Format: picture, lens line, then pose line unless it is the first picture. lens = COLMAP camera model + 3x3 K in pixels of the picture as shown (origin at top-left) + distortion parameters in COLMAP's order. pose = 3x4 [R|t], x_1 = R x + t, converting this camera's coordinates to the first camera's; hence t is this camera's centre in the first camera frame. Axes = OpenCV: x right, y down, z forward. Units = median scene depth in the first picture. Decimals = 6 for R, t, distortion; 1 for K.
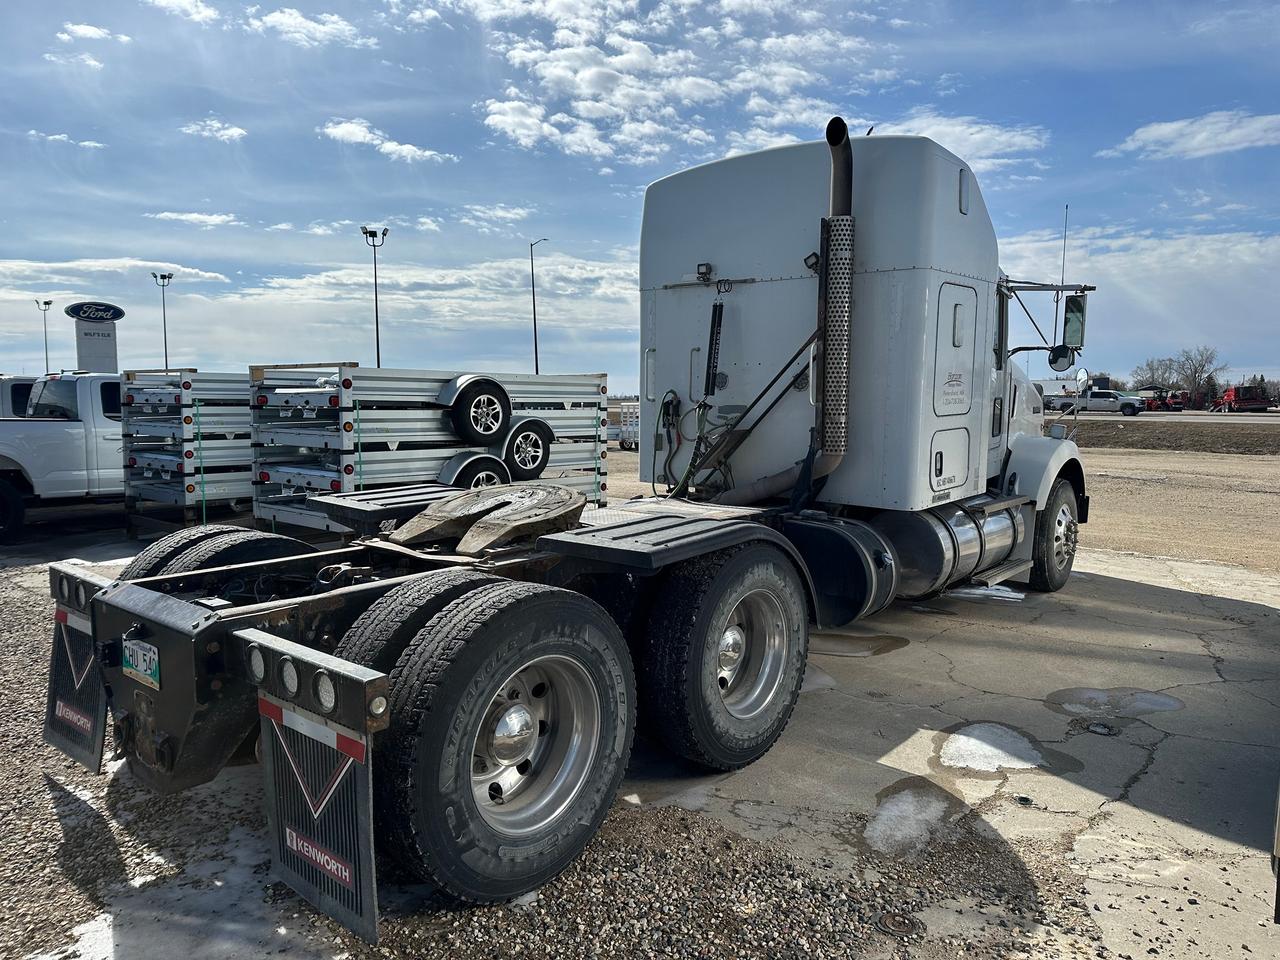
lens RADIAL K [[860.2, 0, 640.0], [0, 860.2, 480.0], [0, 0, 1]] dist [-0.000945, 0.001118]
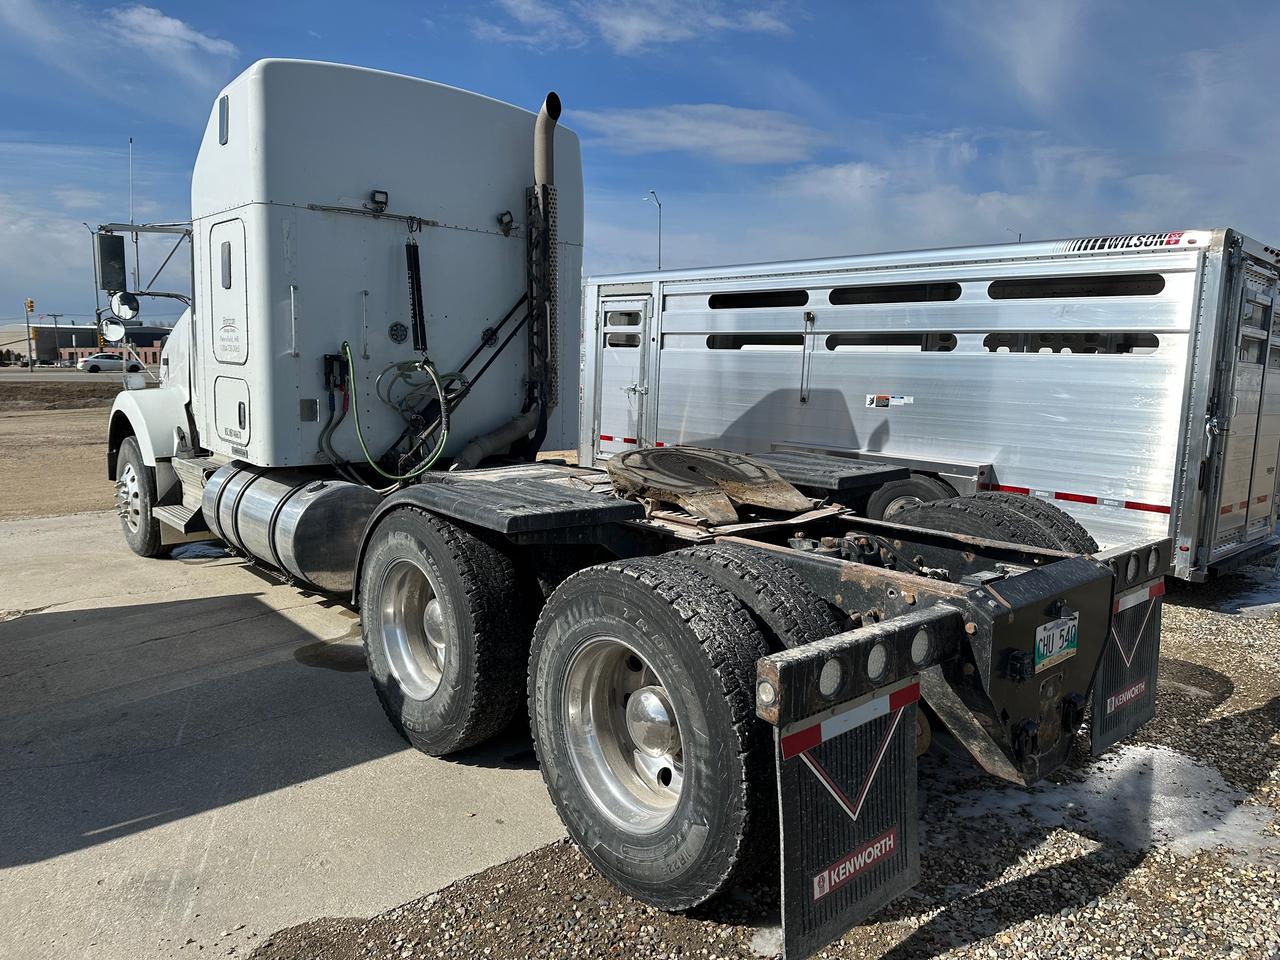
lens RADIAL K [[905.5, 0, 640.0], [0, 905.5, 480.0], [0, 0, 1]] dist [0.022645, -0.003635]
pose [[0.180756, -0.116248, 0.976634, -0.819228], [0.094883, 0.990420, 0.100328, -0.041211], [-0.978941, 0.074531, 0.190054, 0.643909]]
